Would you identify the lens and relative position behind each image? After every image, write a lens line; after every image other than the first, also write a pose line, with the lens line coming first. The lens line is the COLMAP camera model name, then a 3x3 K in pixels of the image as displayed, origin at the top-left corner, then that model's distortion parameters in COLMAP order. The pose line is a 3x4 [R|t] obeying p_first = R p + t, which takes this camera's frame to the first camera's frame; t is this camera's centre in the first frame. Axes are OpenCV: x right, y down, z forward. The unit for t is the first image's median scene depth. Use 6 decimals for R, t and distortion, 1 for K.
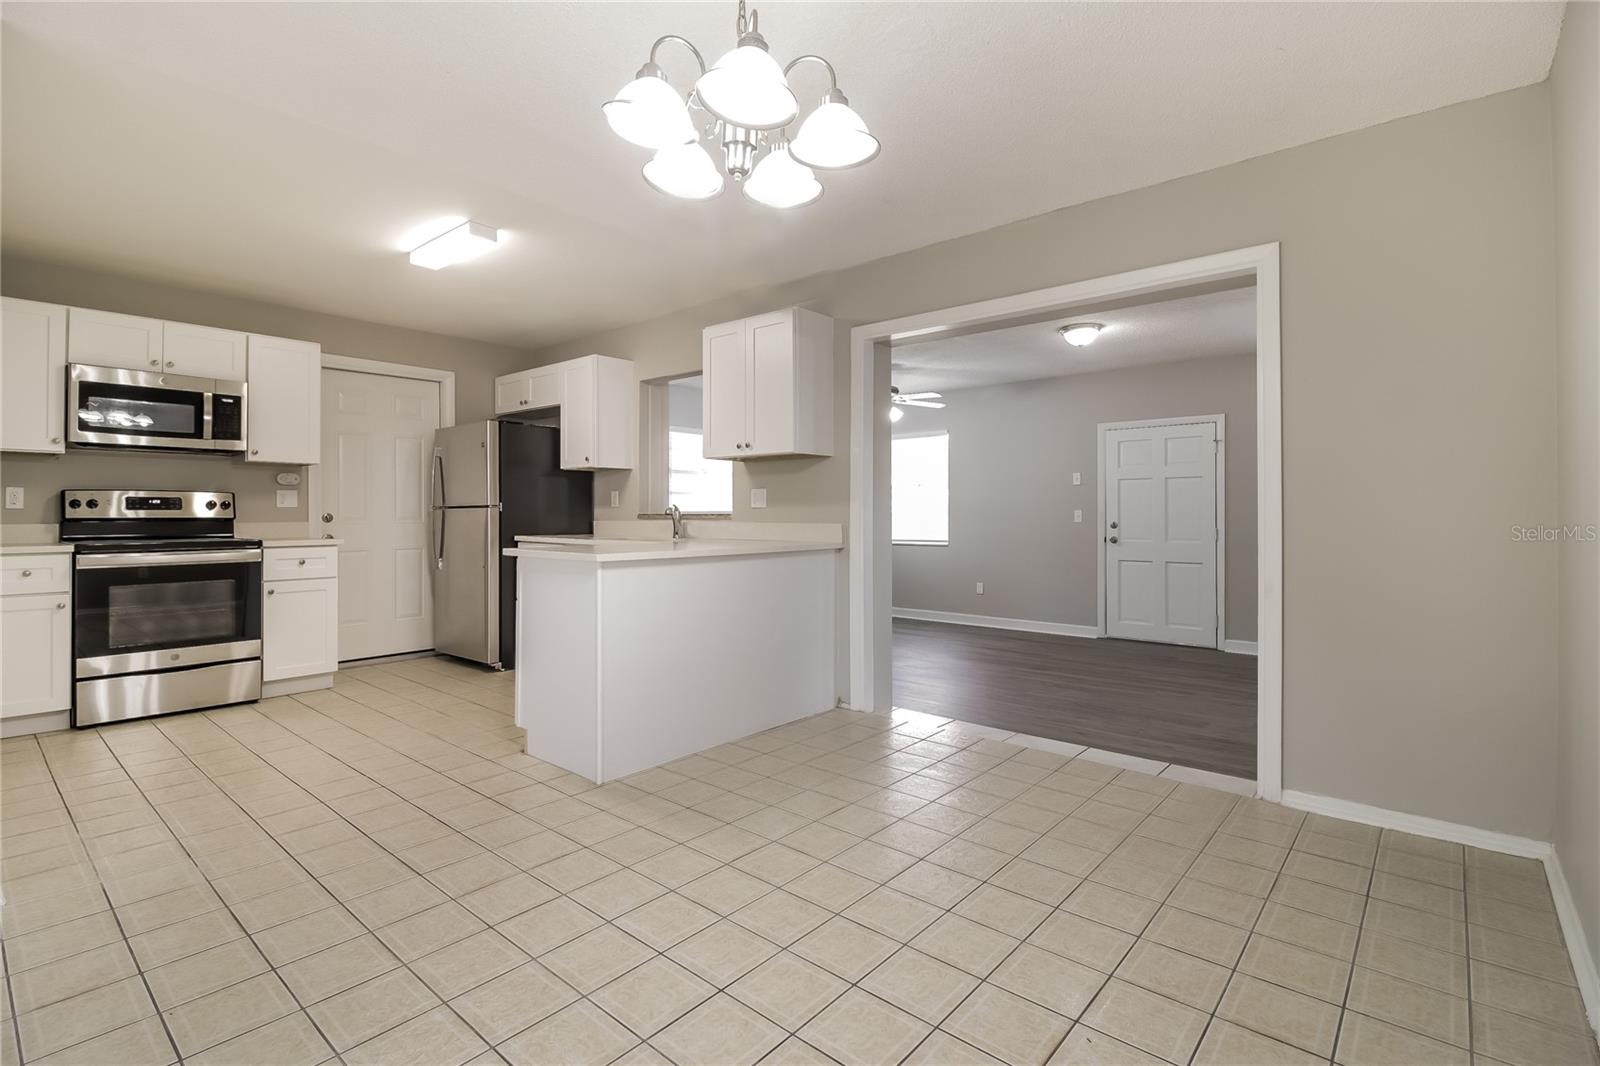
lens RADIAL K [[754.2, 0, 787.1], [0, 754.2, 507.4], [0, 0, 1]] dist [0.004053, -0.001812]
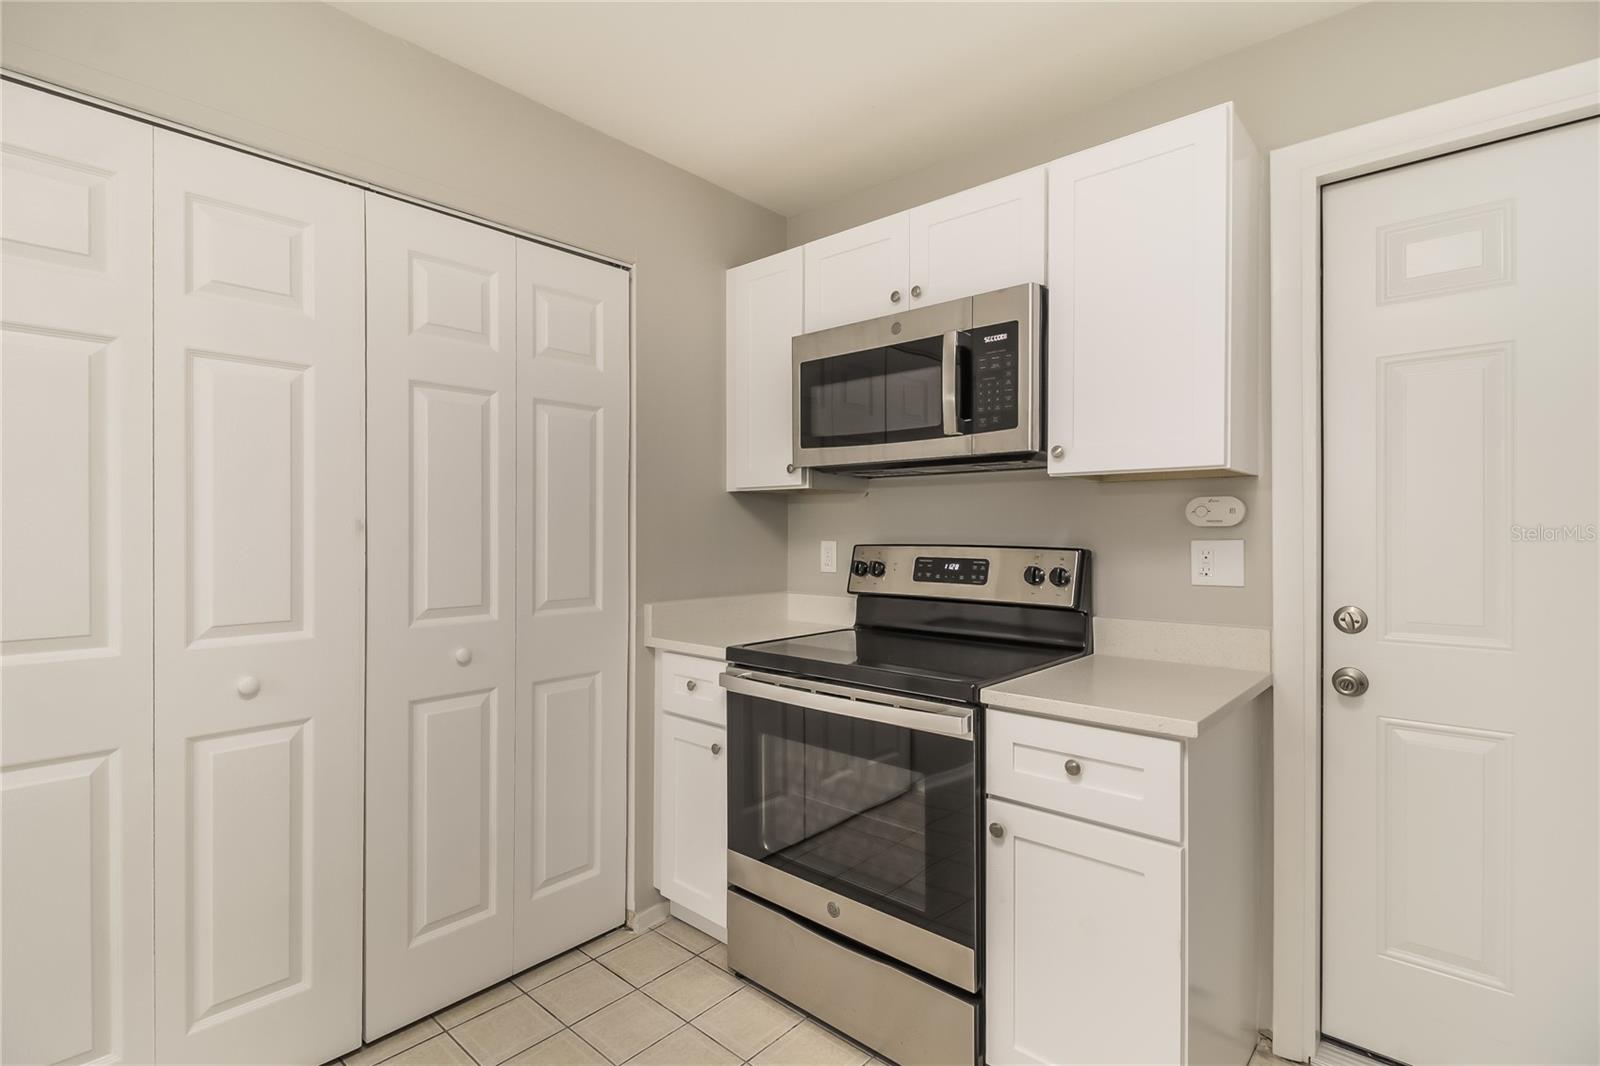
lens RADIAL K [[754.2, 0, 791.0], [0, 754.2, 523.8], [0, 0, 1]] dist [0.004053, -0.001812]
pose [[-0.023430, -0.010351, -0.999672, -0.311249], [0.005984, 0.999927, -0.010494, -0.032764], [0.999708, -0.006228, -0.023367, 0.901738]]
